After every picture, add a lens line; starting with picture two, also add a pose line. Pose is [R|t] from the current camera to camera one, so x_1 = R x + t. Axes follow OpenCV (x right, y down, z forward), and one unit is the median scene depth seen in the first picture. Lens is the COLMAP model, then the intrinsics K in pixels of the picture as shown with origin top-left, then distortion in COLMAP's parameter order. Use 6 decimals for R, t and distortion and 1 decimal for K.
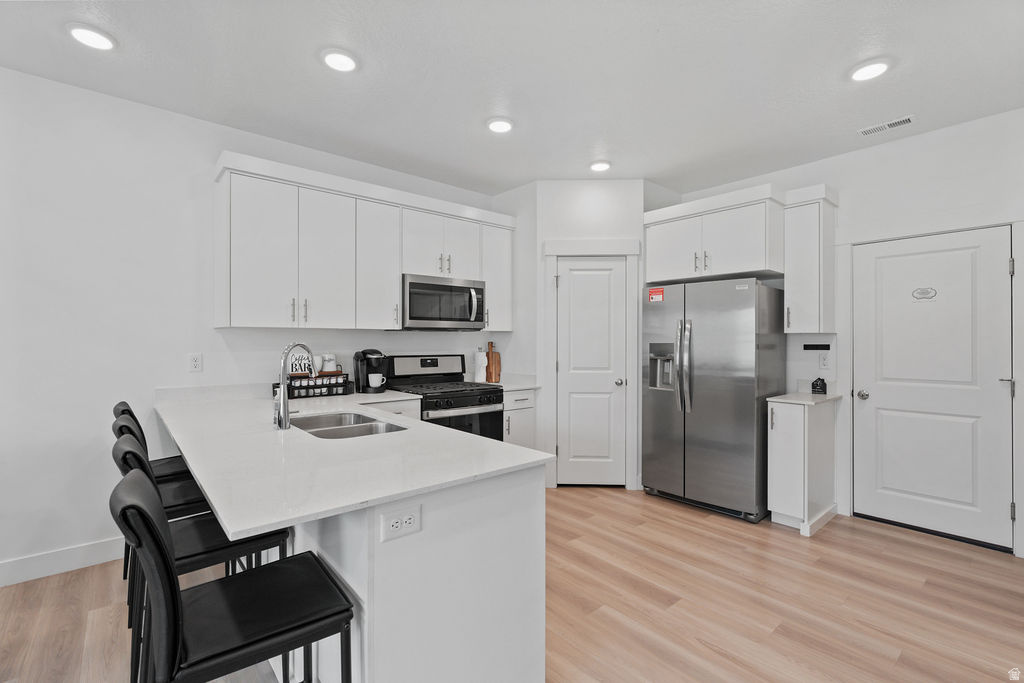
lens RADIAL K [[463.8, 0, 506.2], [0, 463.8, 341.6], [0, 0, 1]] dist [-0.002978, 0.000306]
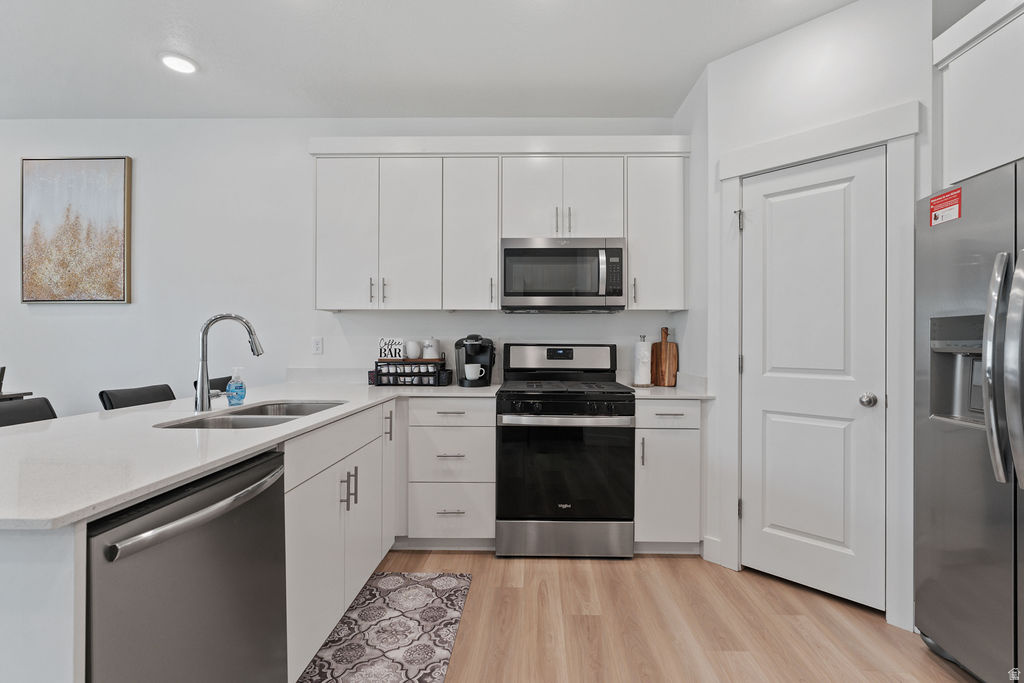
lens RADIAL K [[463.8, 0, 517.1], [0, 463.8, 340.8], [0, 0, 1]] dist [-0.002978, 0.000306]
pose [[0.753030, 0.001480, -0.657984, 0.293016], [-0.005181, 0.999980, -0.003680, 0.027779], [0.657965, 0.006180, 0.753023, 0.383651]]
